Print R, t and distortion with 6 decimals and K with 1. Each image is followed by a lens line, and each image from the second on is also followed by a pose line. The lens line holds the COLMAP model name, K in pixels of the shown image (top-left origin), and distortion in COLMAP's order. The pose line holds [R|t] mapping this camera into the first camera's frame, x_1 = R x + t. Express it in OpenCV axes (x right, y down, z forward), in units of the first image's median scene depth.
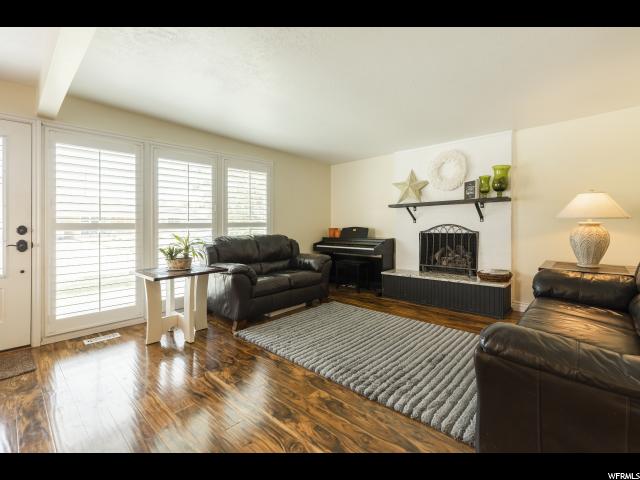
lens RADIAL K [[290.9, 0, 338.6], [0, 290.9, 217.1], [0, 0, 1]] dist [0.018568, -0.001120]
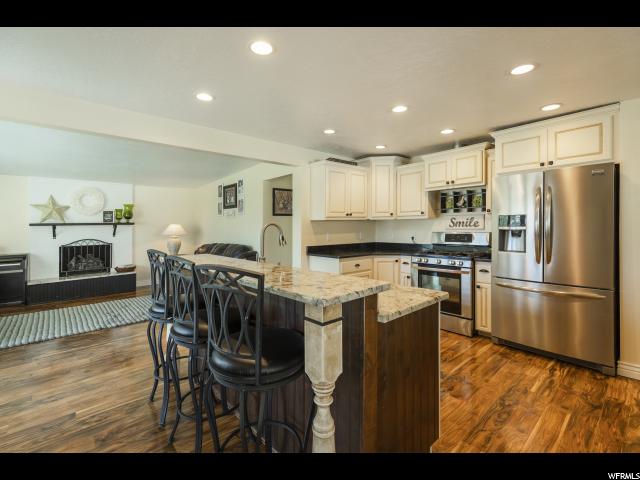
lens RADIAL K [[290.9, 0, 313.8], [0, 290.9, 224.4], [0, 0, 1]] dist [0.018568, -0.001120]
pose [[0.125446, 0.016271, 0.991967, -0.932637], [-0.017056, 0.999753, -0.014242, -0.046820], [-0.991954, -0.015132, 0.125692, -0.268872]]
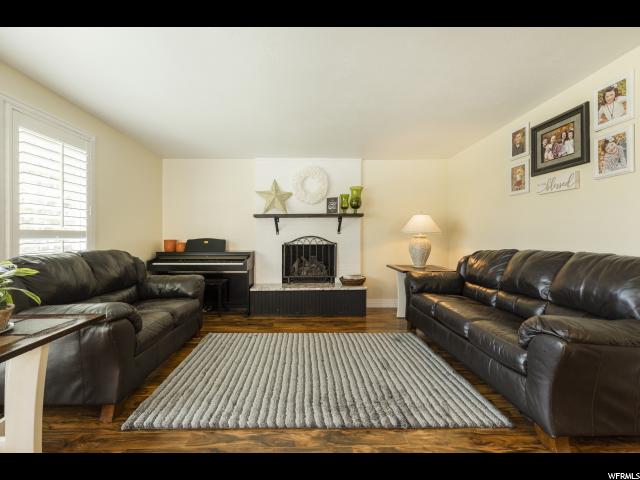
lens RADIAL K [[283.3, 0, 305.1], [0, 283.3, 231.1], [0, 0, 1]] dist [0.011125, -0.000440]
pose [[0.747053, 0.020460, 0.664449, -0.333013], [-0.024647, 0.999691, -0.003072, 0.010373], [-0.664307, -0.014082, 0.747327, 0.257150]]
